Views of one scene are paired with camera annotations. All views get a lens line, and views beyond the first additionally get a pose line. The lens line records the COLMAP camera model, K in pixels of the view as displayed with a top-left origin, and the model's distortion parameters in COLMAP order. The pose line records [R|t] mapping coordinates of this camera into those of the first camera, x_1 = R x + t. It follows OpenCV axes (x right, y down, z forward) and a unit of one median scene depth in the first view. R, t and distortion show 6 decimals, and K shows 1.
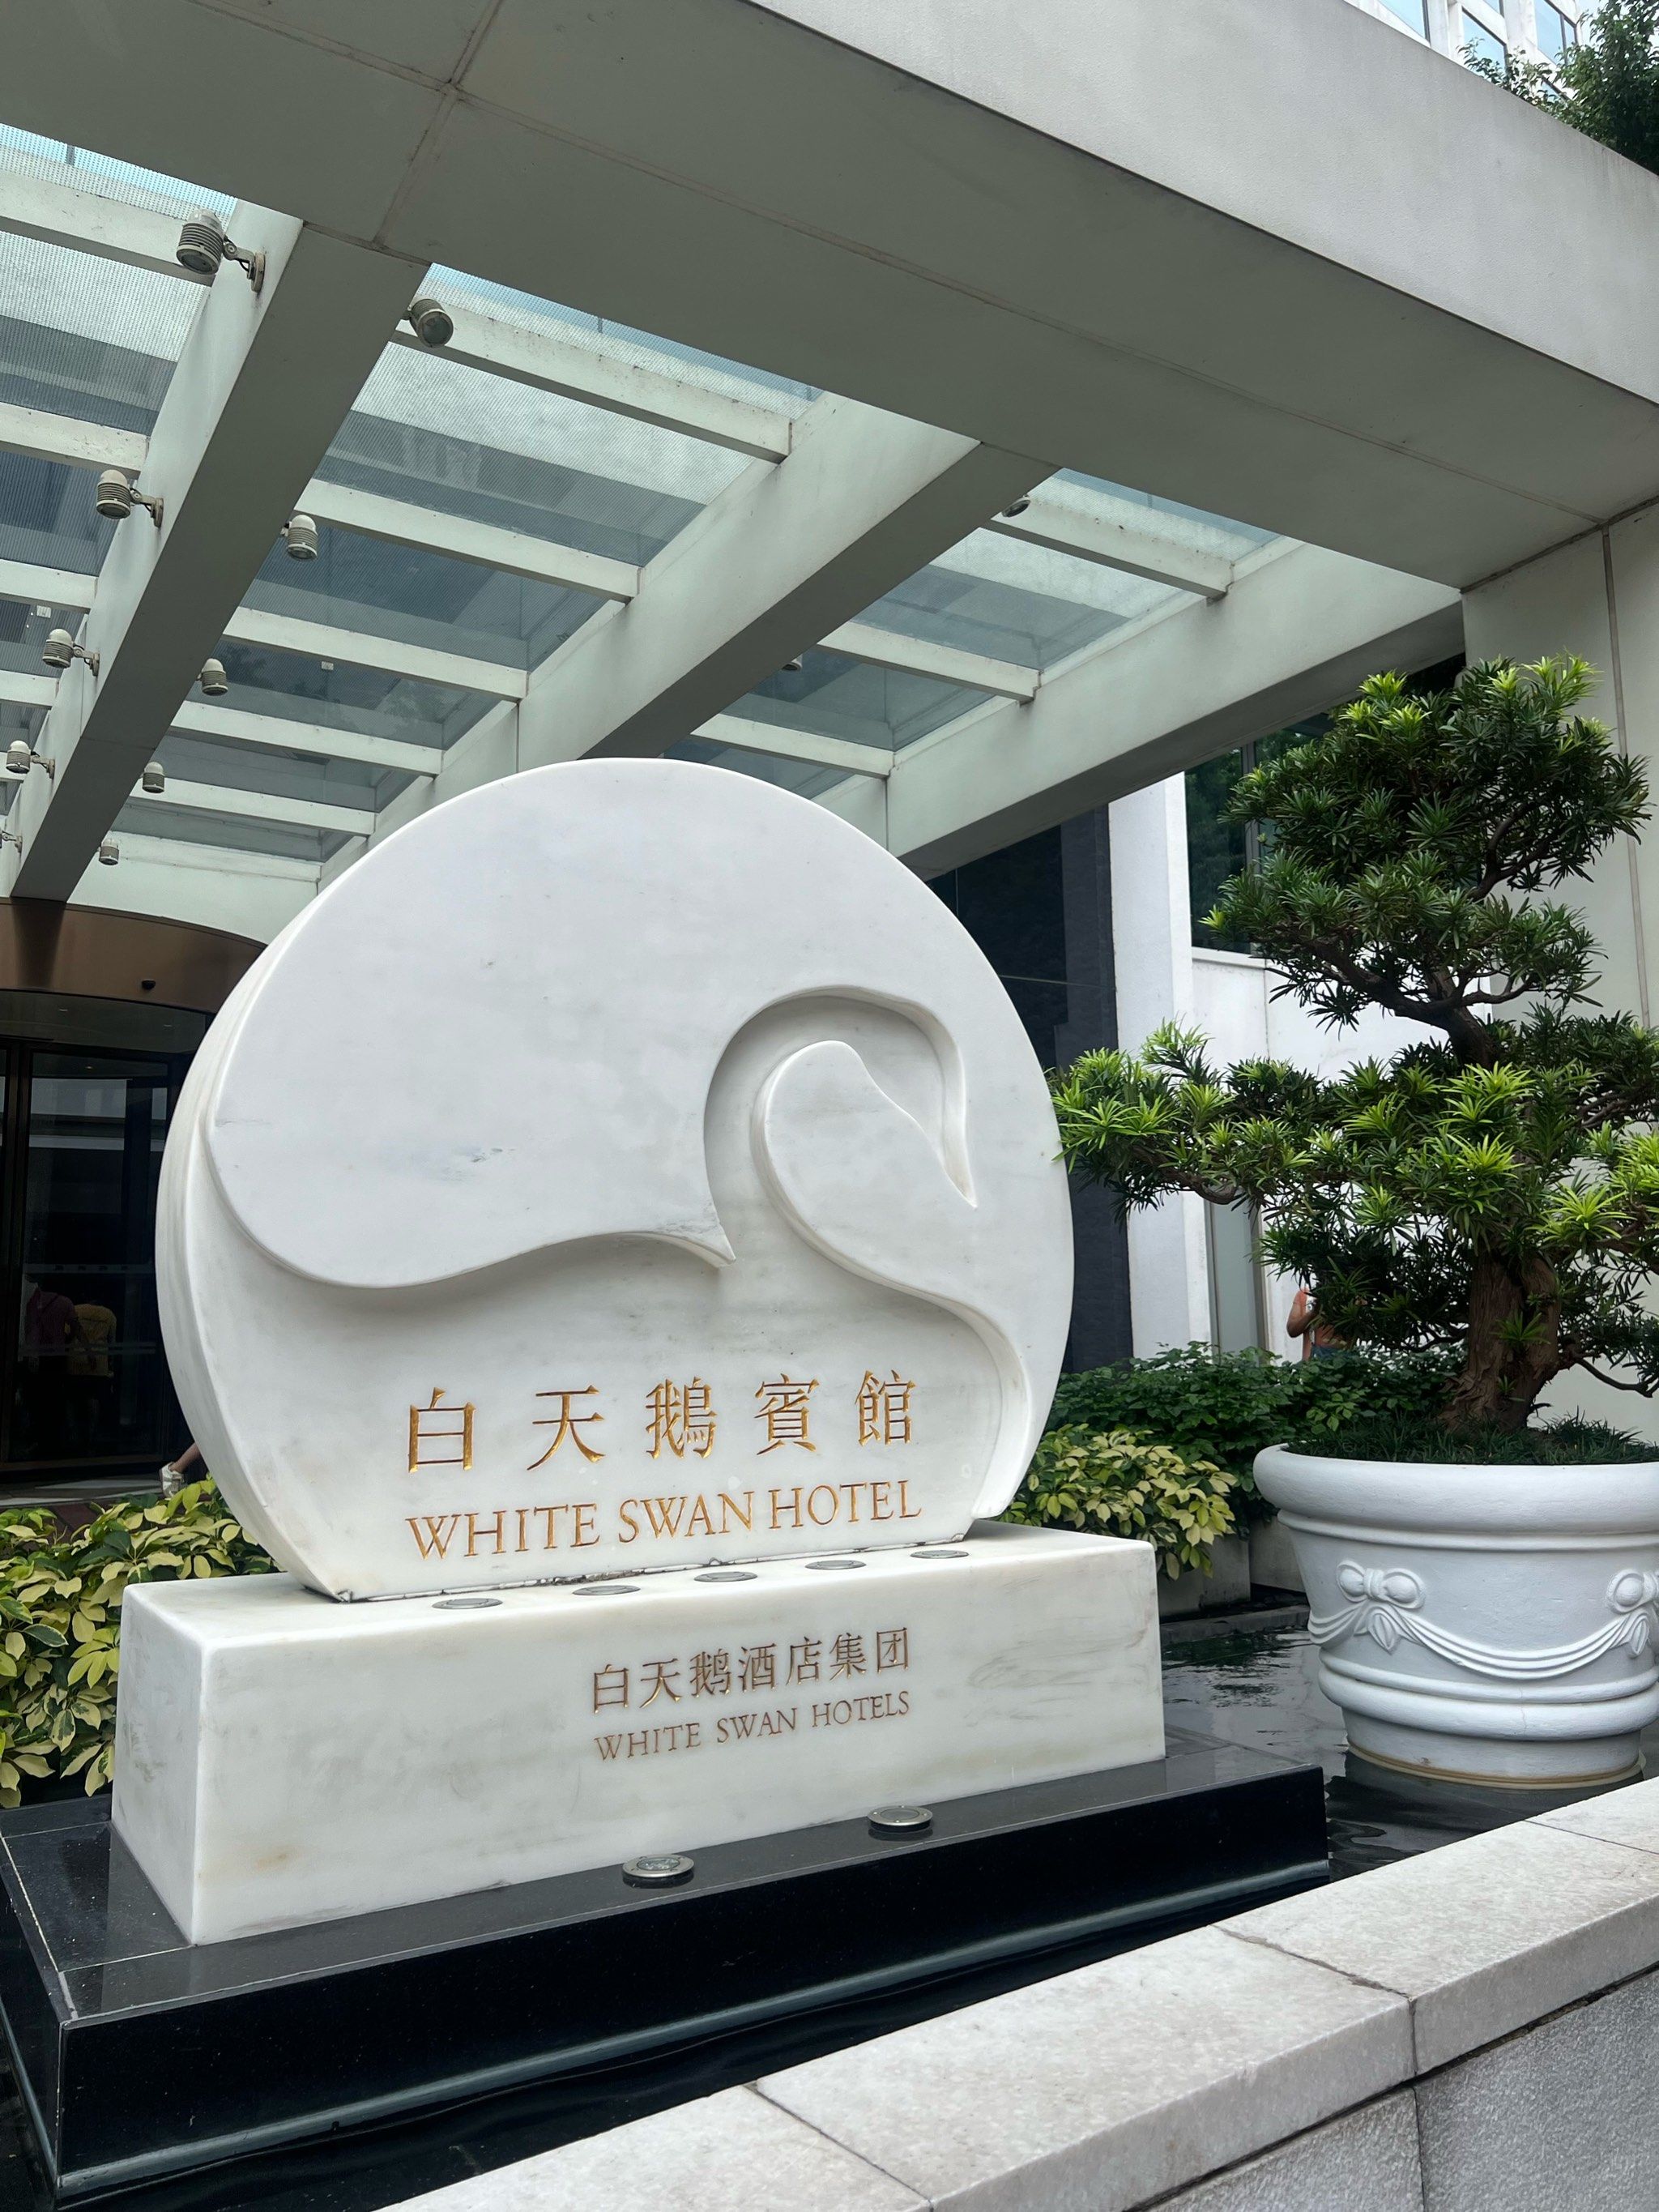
lens RADIAL K [[1670.9, 0, 825.7], [0, 1670.9, 1113.4], [0, 0, 1]] dist [0.005682, -0.006944]
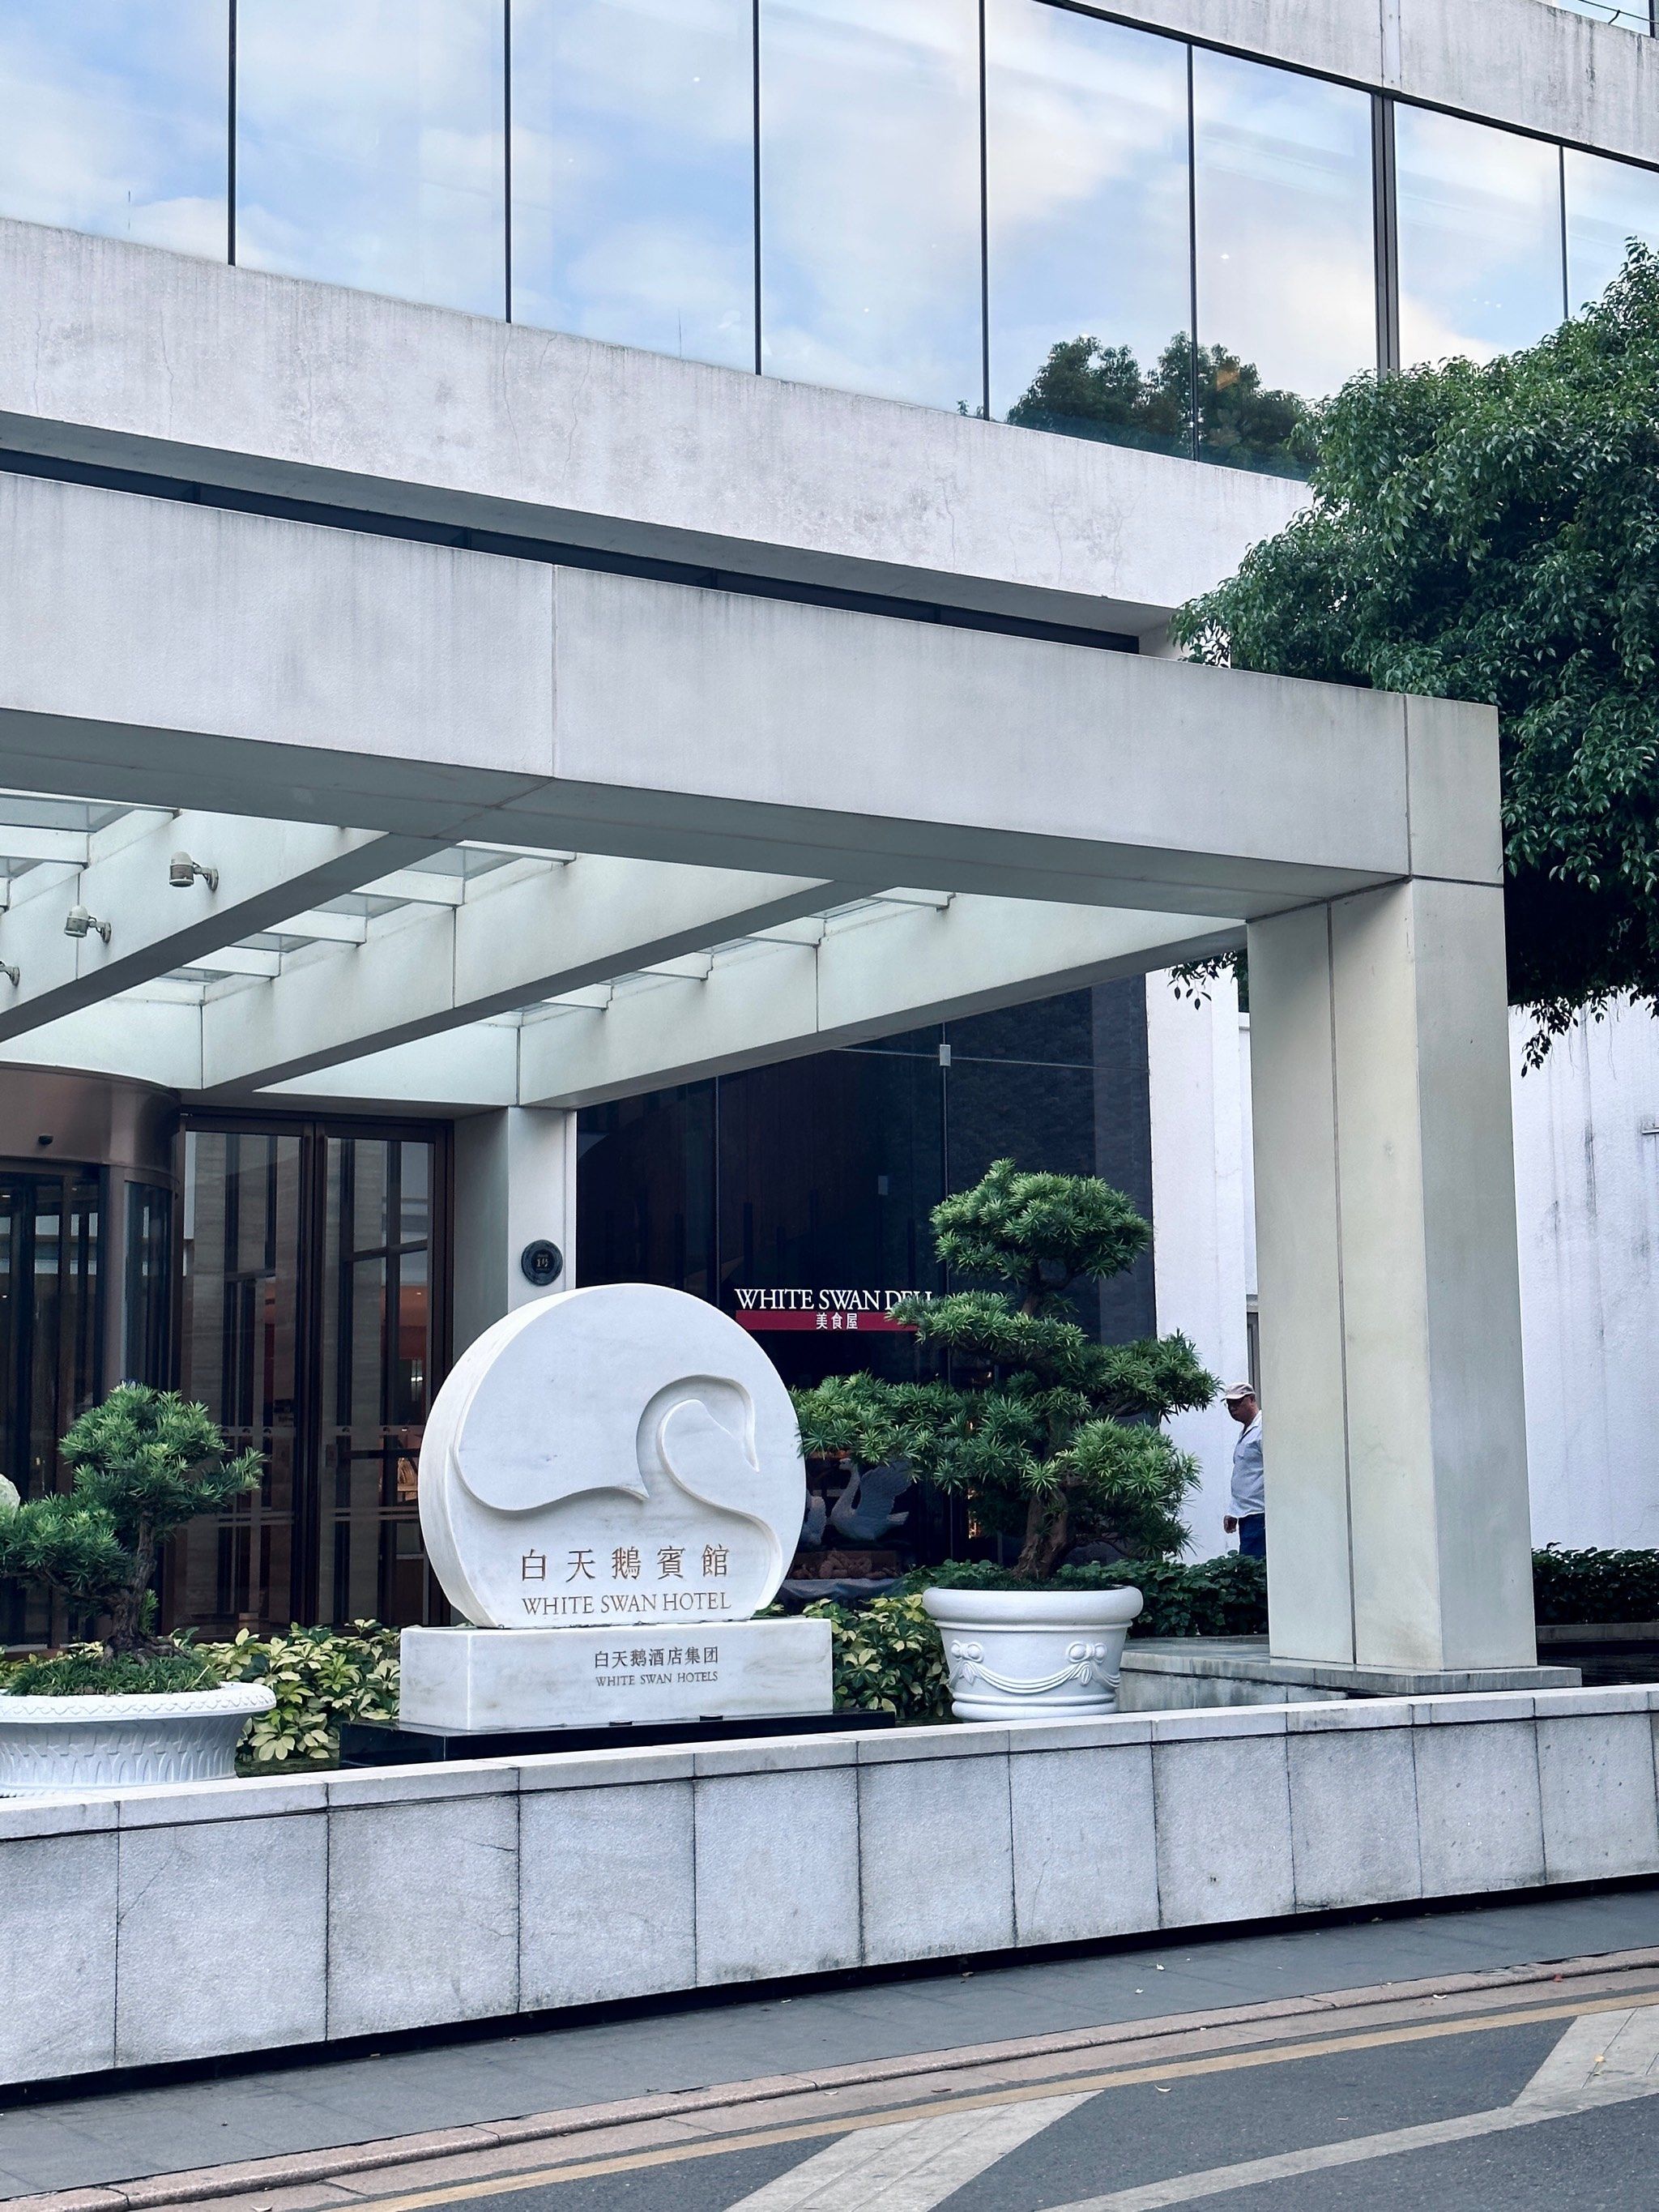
lens RADIAL K [[3065.2, 0, 833.0], [0, 3065.2, 1101.2], [0, 0, 1]] dist [0.042276, 0.000000]
pose [[0.999977, 0.005845, -0.003314, 0.219190], [-0.005829, 0.999971, 0.004810, -0.499778], [0.003342, -0.004791, 0.999983, -3.375096]]
